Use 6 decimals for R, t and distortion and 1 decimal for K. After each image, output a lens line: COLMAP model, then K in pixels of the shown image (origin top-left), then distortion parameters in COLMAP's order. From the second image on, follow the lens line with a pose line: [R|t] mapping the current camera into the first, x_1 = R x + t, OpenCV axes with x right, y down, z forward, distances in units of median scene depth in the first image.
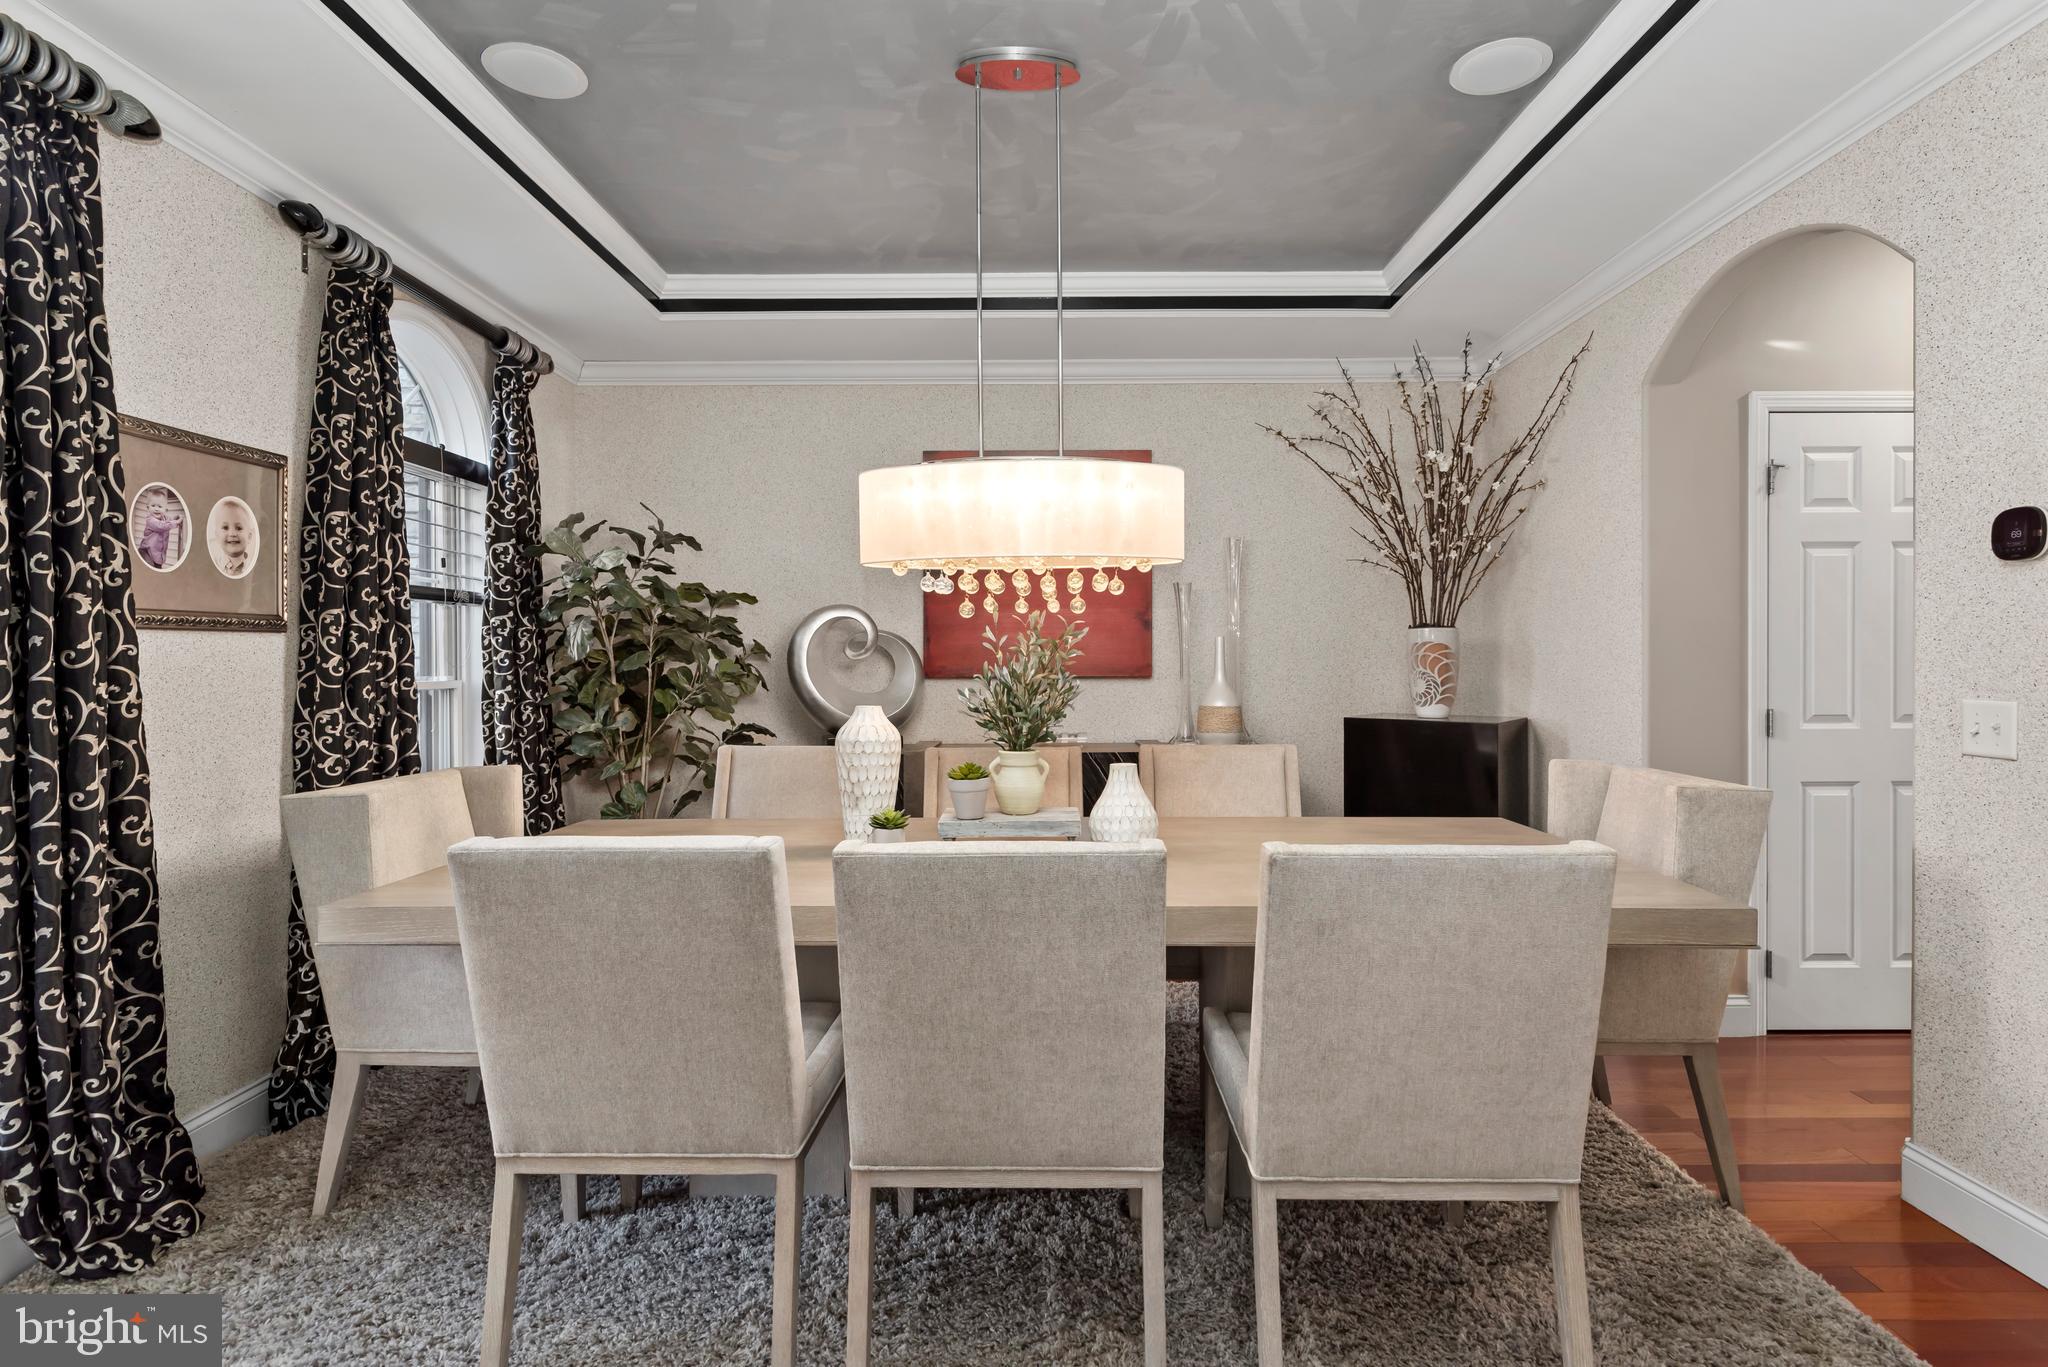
lens RADIAL K [[999.7, 0, 1025.2], [0, 999.7, 670.4], [0, 0, 1]] dist [-0.002187, -0.000282]
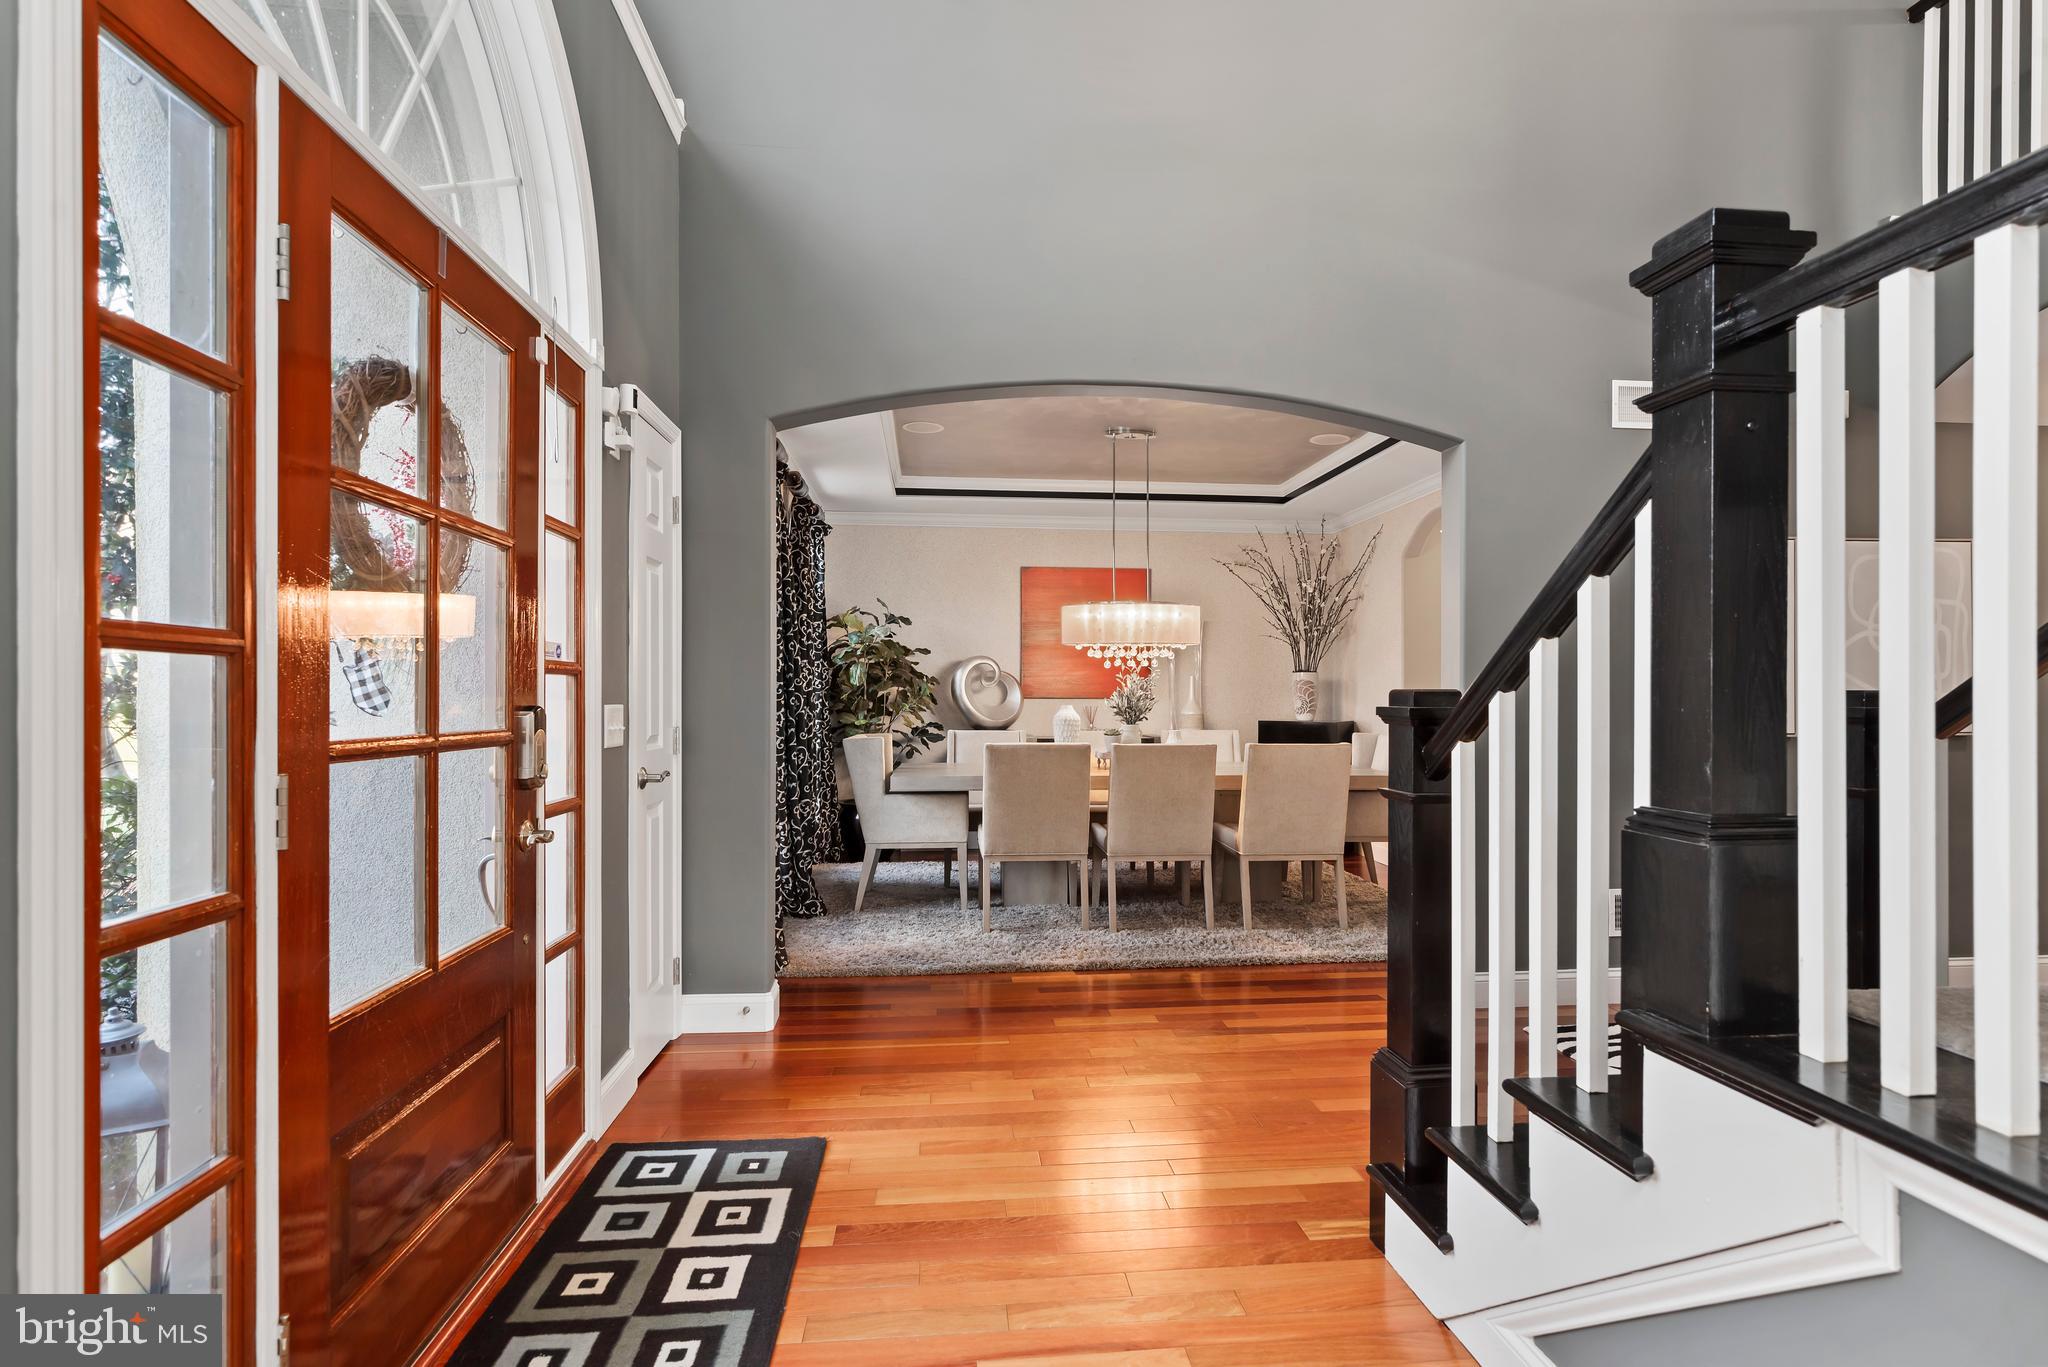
lens RADIAL K [[999.7, 0, 1020.7], [0, 999.7, 691.4], [0, 0, 1]] dist [-0.002187, -0.000282]
pose [[0.994697, 0.005879, 0.102683, -0.318751], [-0.004829, 0.999934, -0.010469, 0.016522], [-0.102738, 0.009917, 0.994659, -0.816732]]
